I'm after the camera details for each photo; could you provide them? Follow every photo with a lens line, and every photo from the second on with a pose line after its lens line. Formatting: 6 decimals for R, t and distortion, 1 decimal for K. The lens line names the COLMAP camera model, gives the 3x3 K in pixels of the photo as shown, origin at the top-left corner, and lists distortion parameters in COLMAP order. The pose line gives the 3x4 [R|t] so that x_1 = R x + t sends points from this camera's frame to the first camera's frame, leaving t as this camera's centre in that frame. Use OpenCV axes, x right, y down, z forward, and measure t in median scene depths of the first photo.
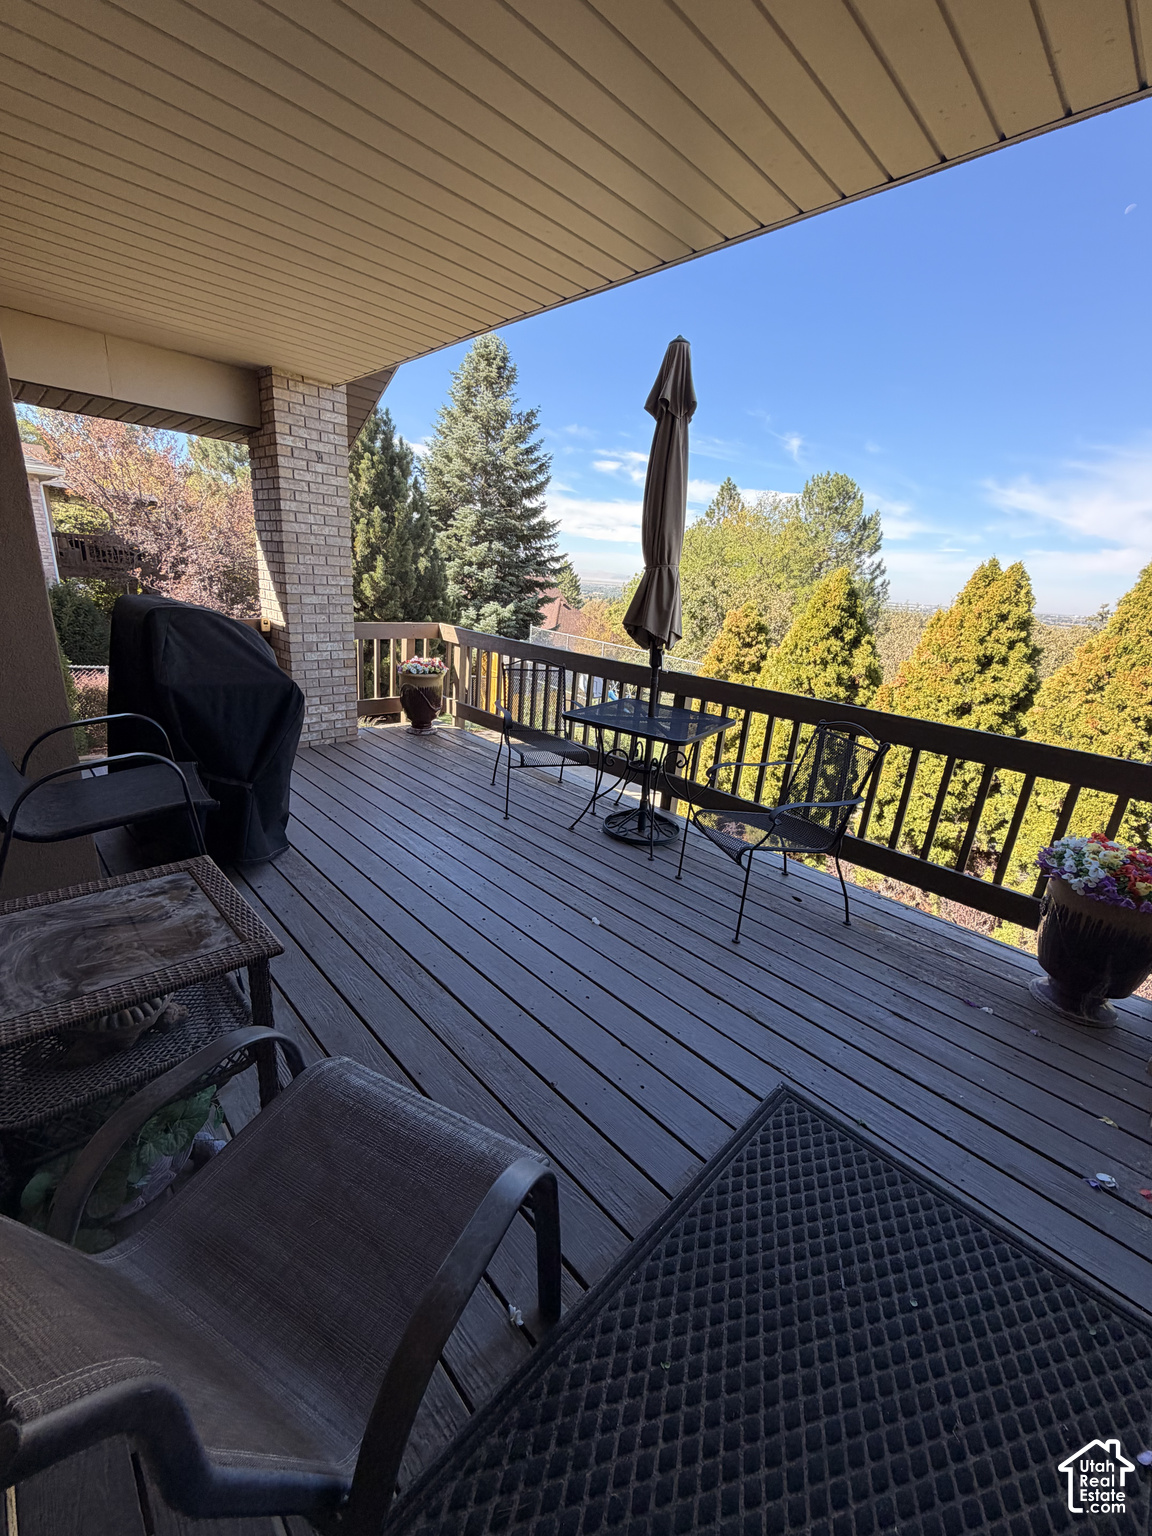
lens RADIAL K [[611.7, 0, 576.5], [0, 611.7, 763.4], [0, 0, 1]] dist [0.001762, -0.000710]
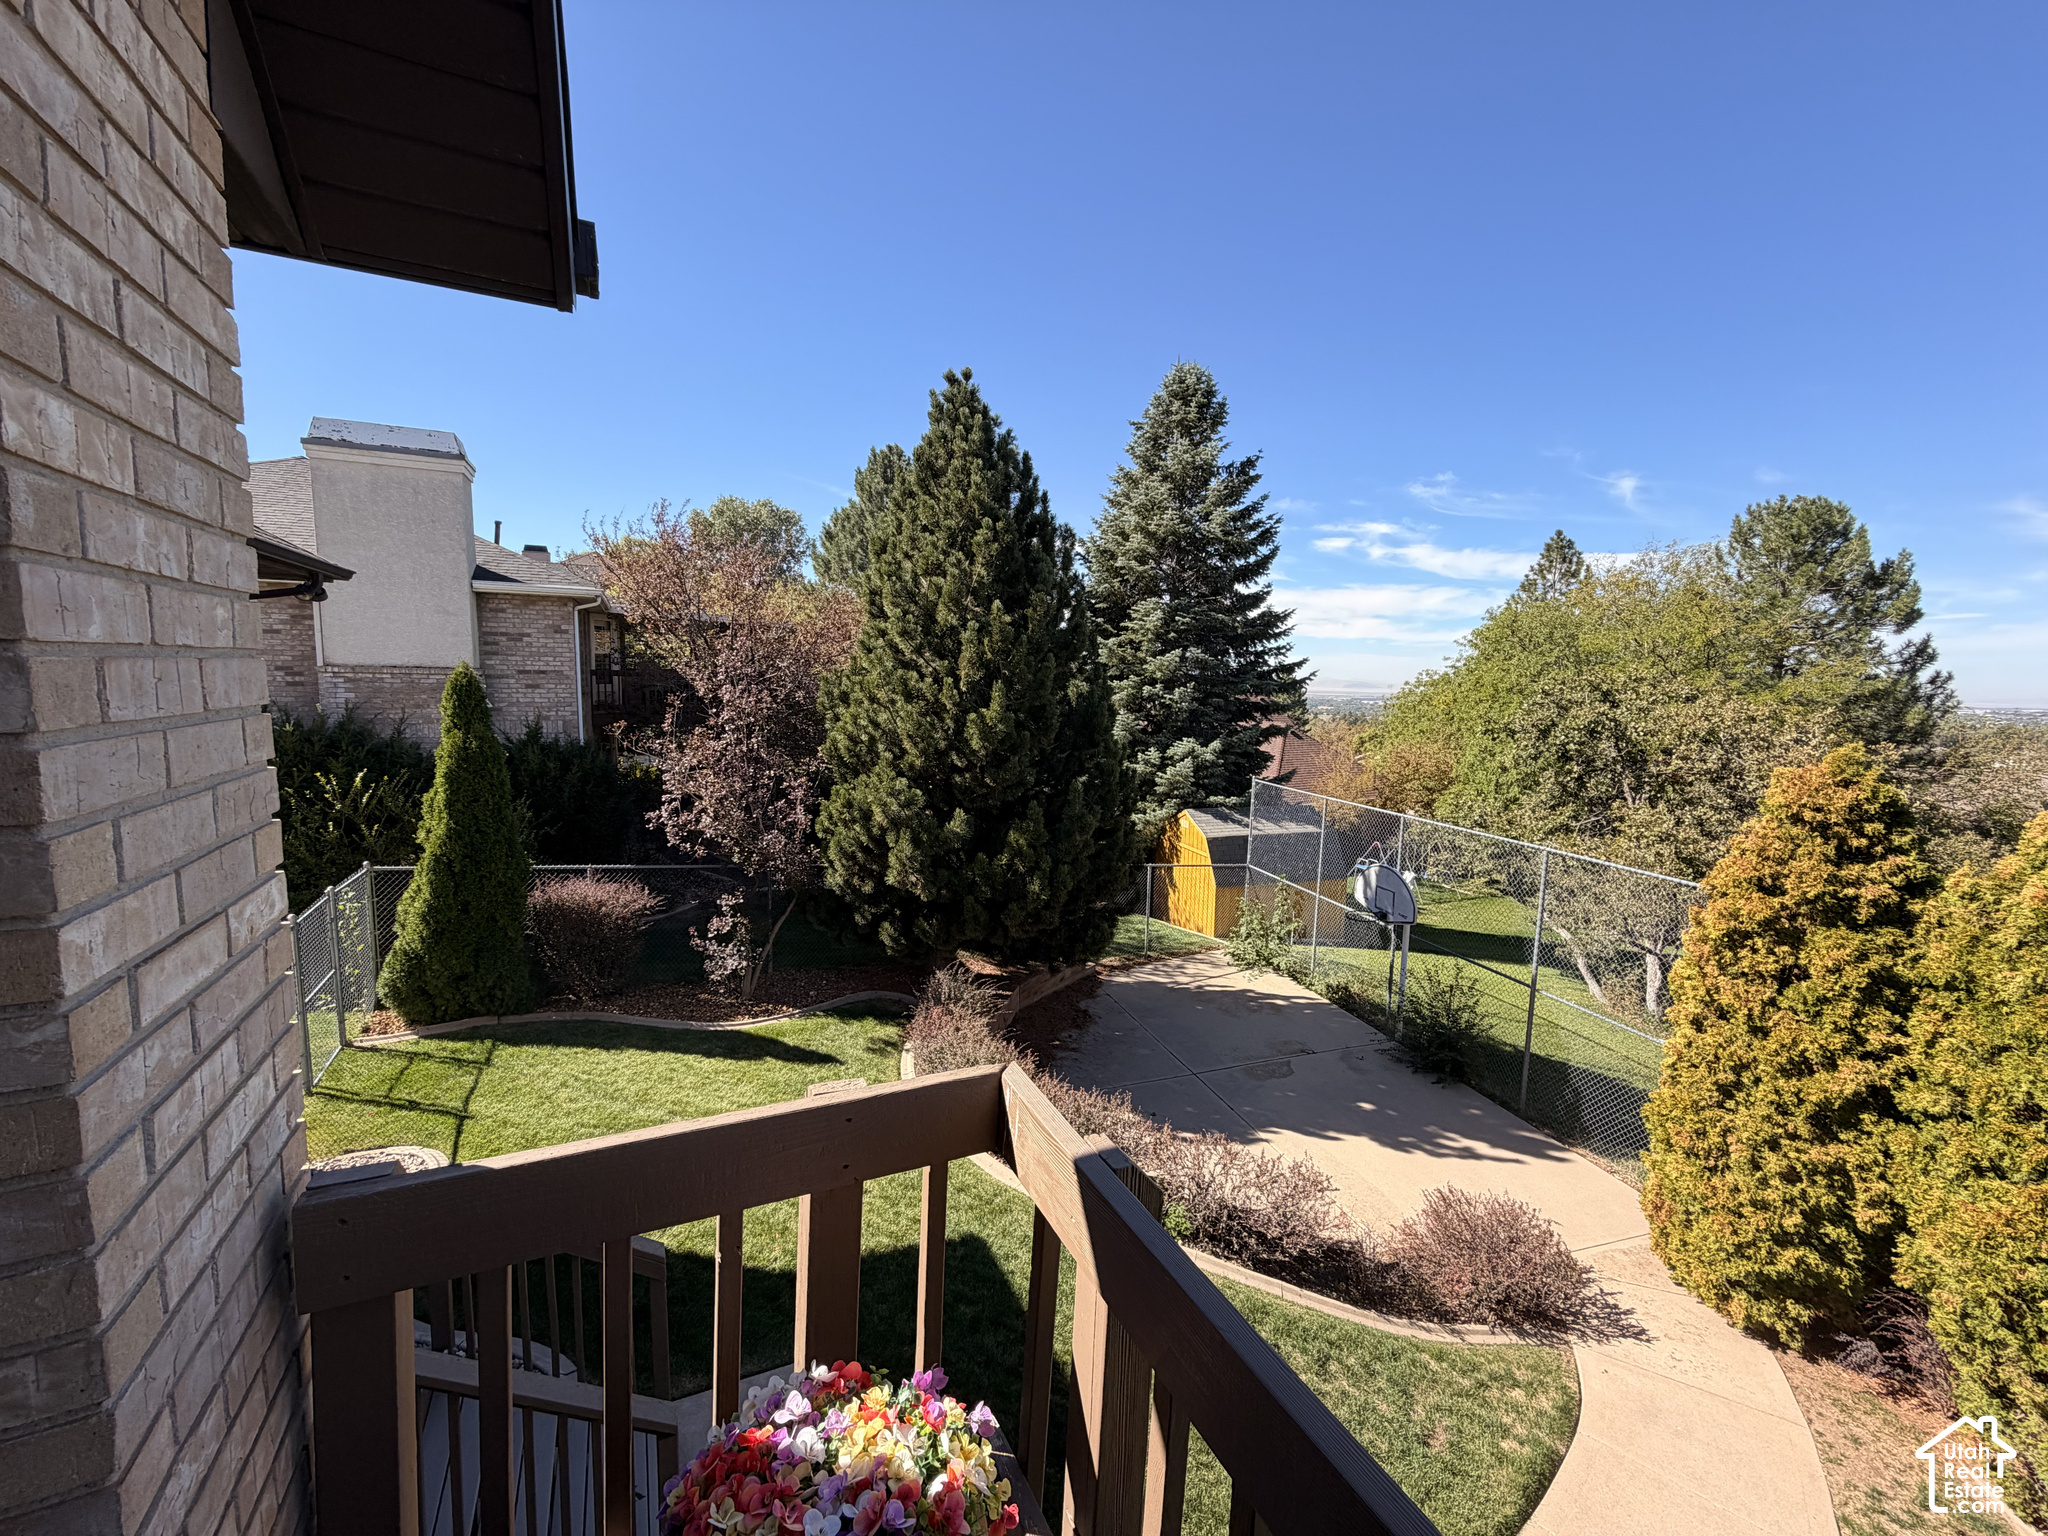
lens RADIAL K [[815.5, 0, 1019.0], [0, 815.5, 766.7], [0, 0, 1]] dist [0.001762, -0.000710]
pose [[0.947373, -0.013823, -0.319834, -0.074238], [-0.051940, 0.979193, -0.196170, -0.140226], [0.315891, 0.202459, 0.926943, 0.392515]]
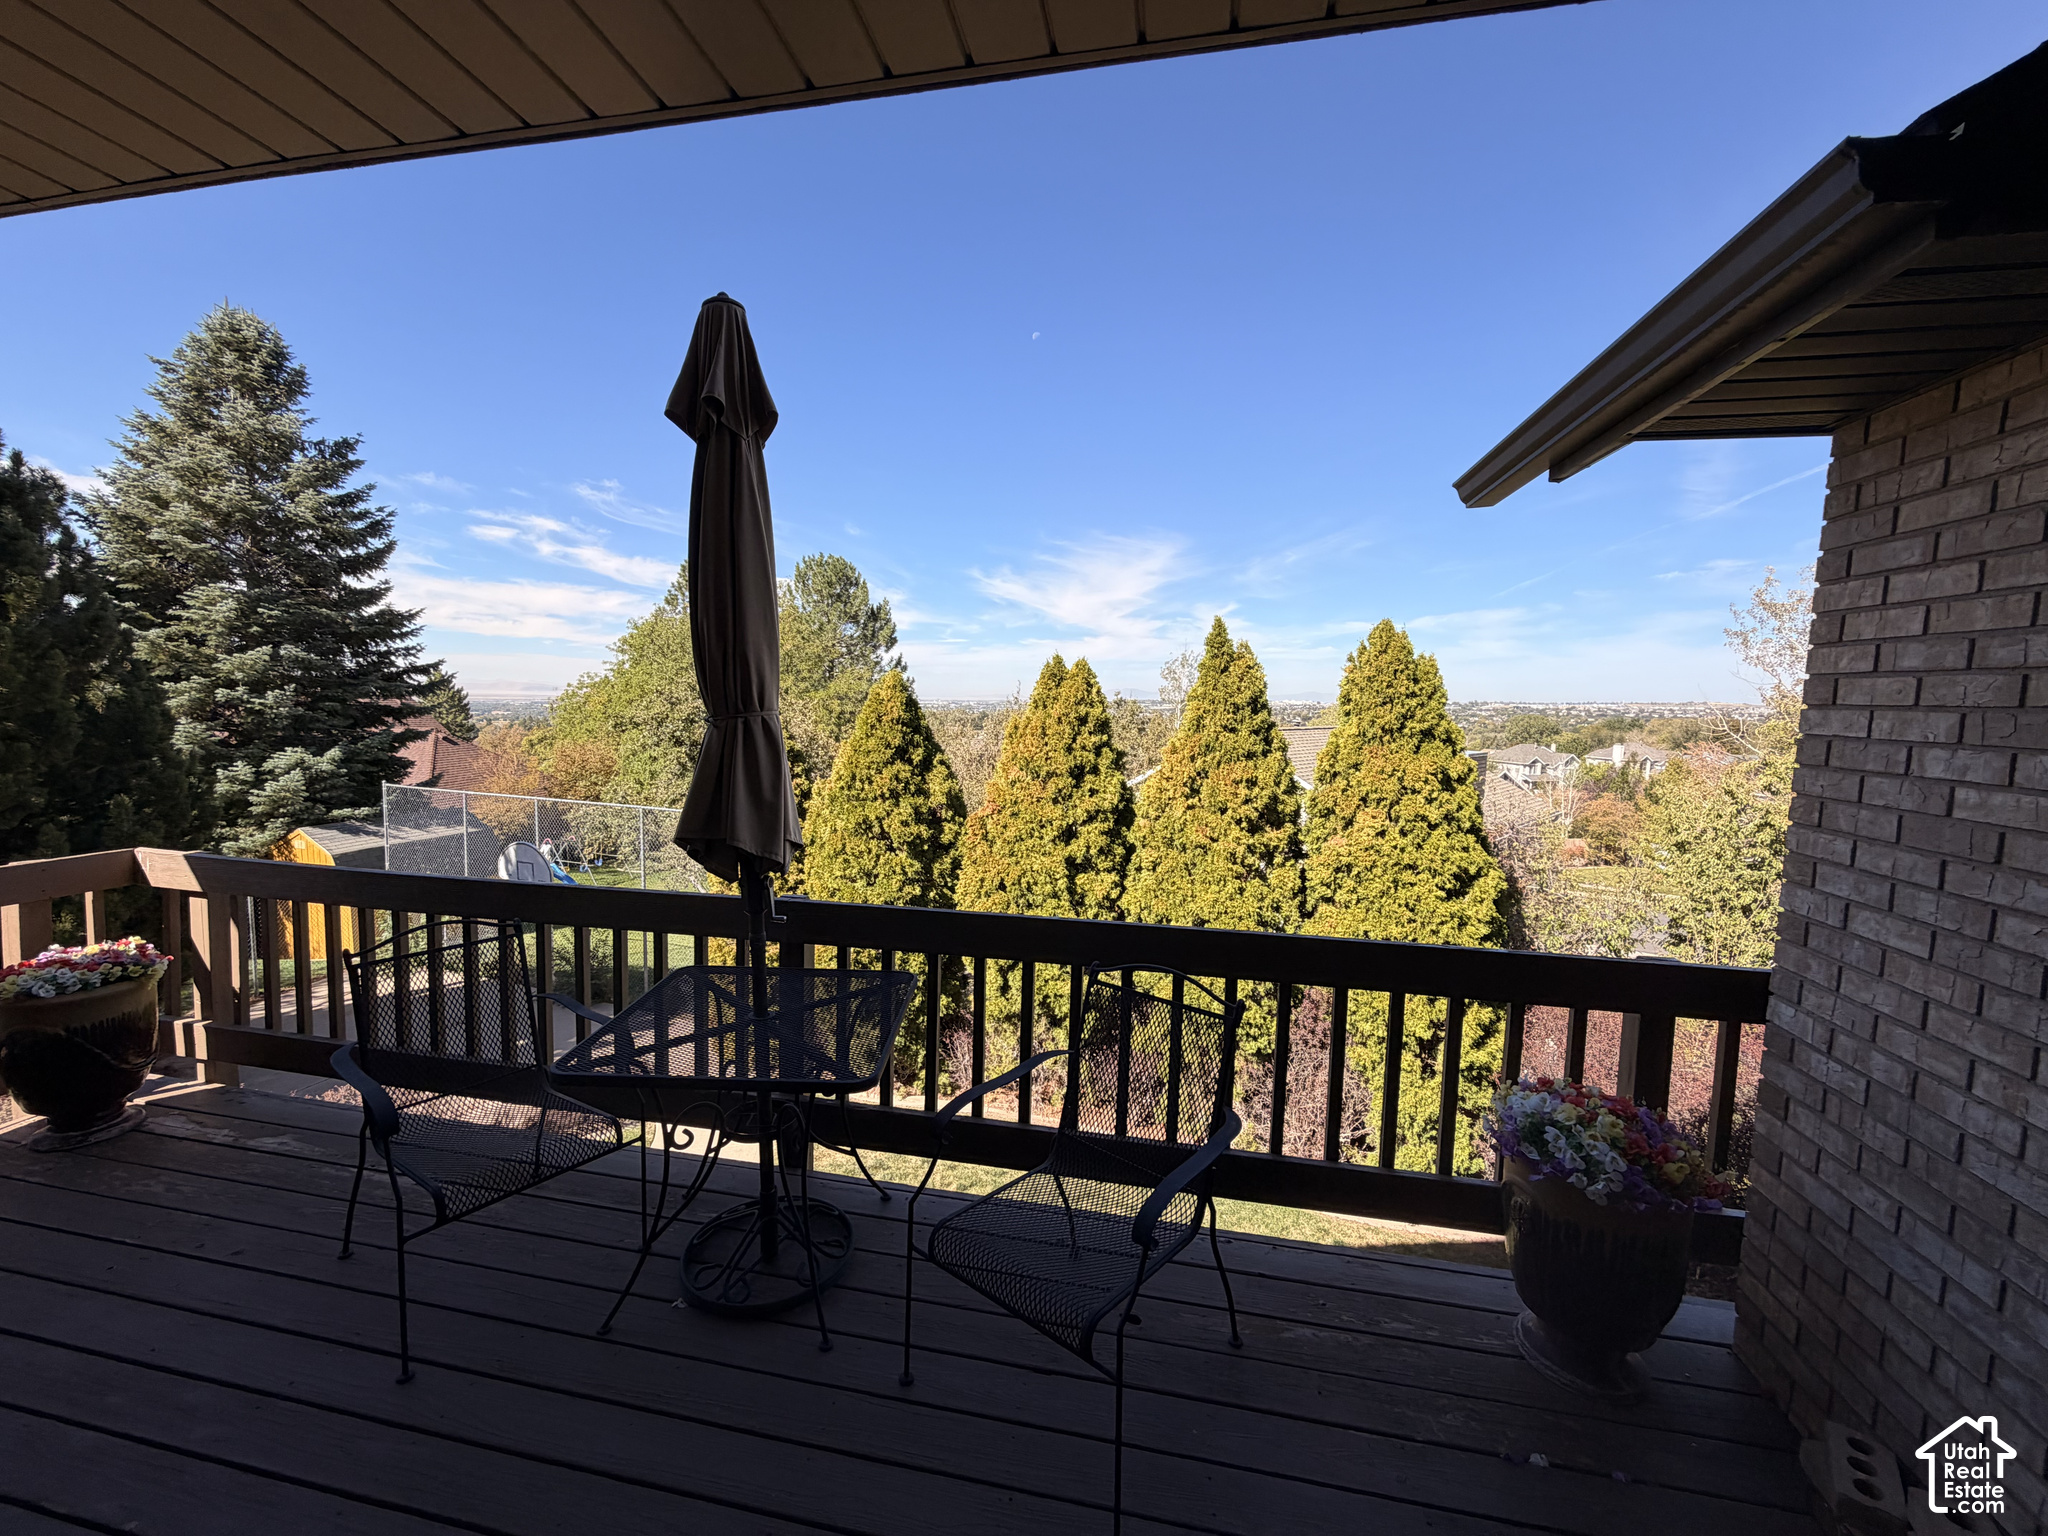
lens RADIAL K [[815.5, 0, 1017.7], [0, 815.5, 767.7], [0, 0, 1]] dist [0.001762, -0.000710]
pose [[0.824816, -0.105241, 0.555520, -0.015018], [0.205923, 0.970958, -0.121803, -0.046206], [-0.526568, 0.214860, 0.822534, 0.105828]]
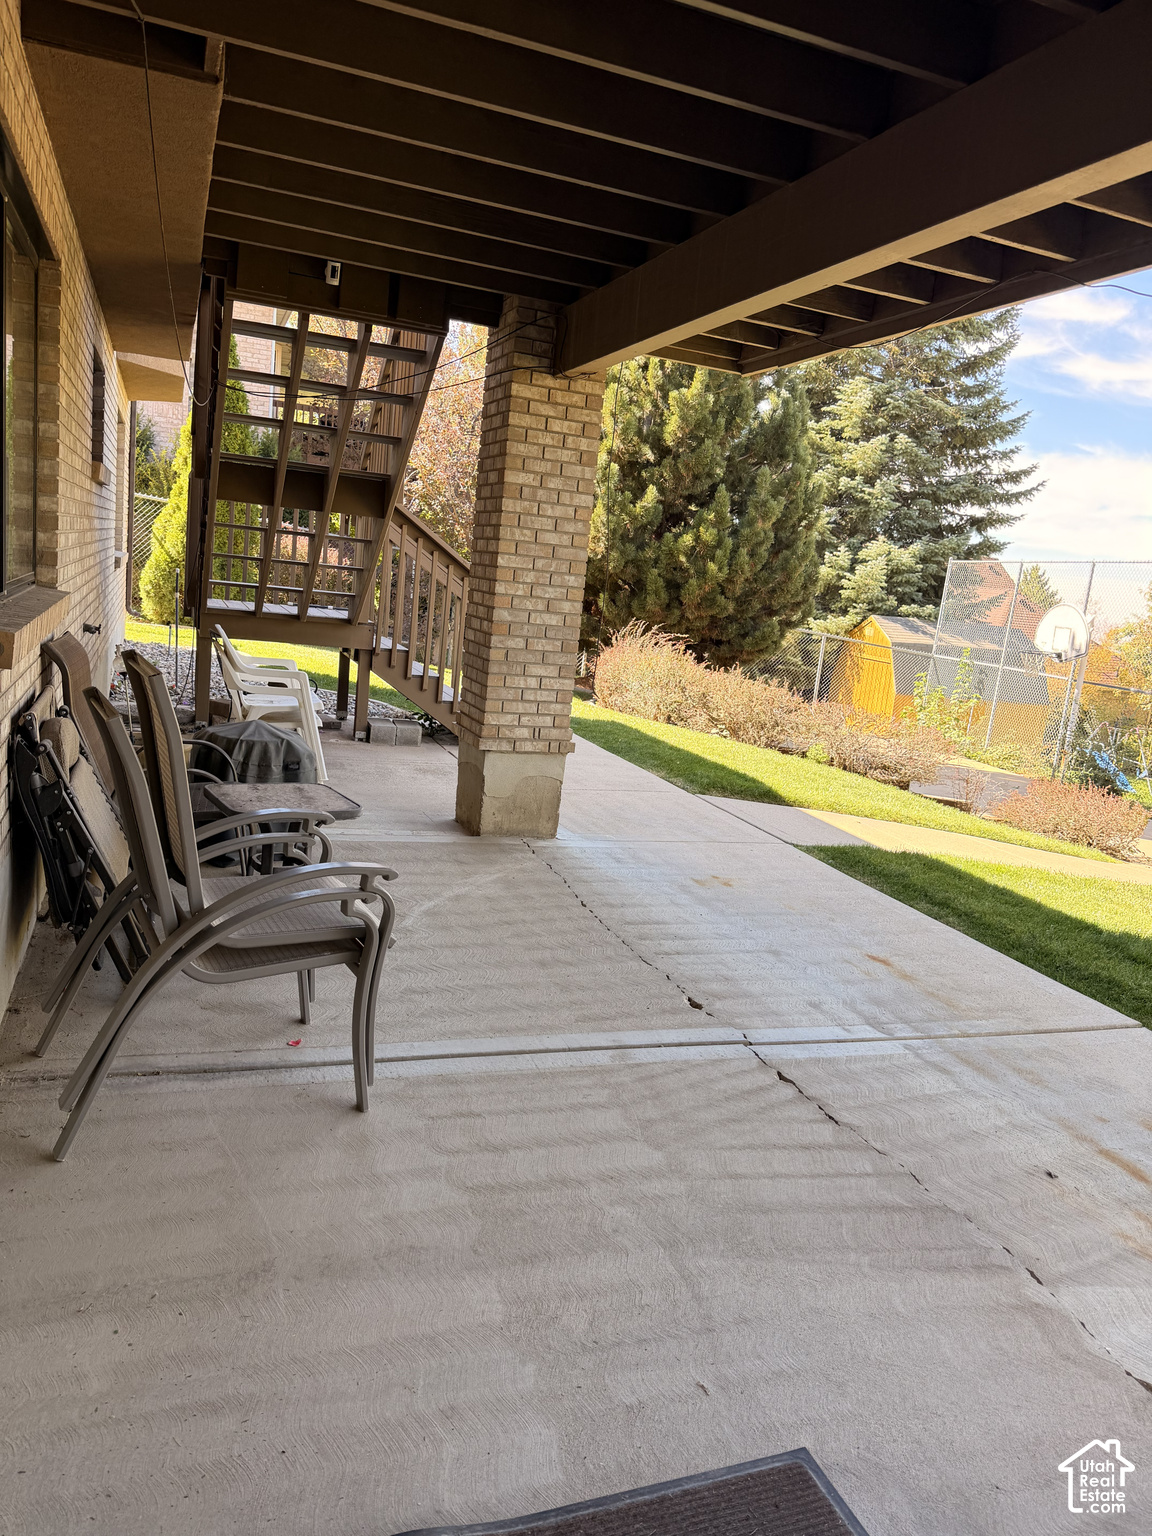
lens RADIAL K [[1079.4, 0, 569.1], [0, 1079.4, 779.1], [0, 0, 1]] dist [0.055701, -0.080148]
pose [[0.913953, 0.098057, -0.393795, 0.033288], [-0.155820, 0.980782, -0.117420, 0.270778], [0.374713, 0.168678, 0.911667, 0.037015]]
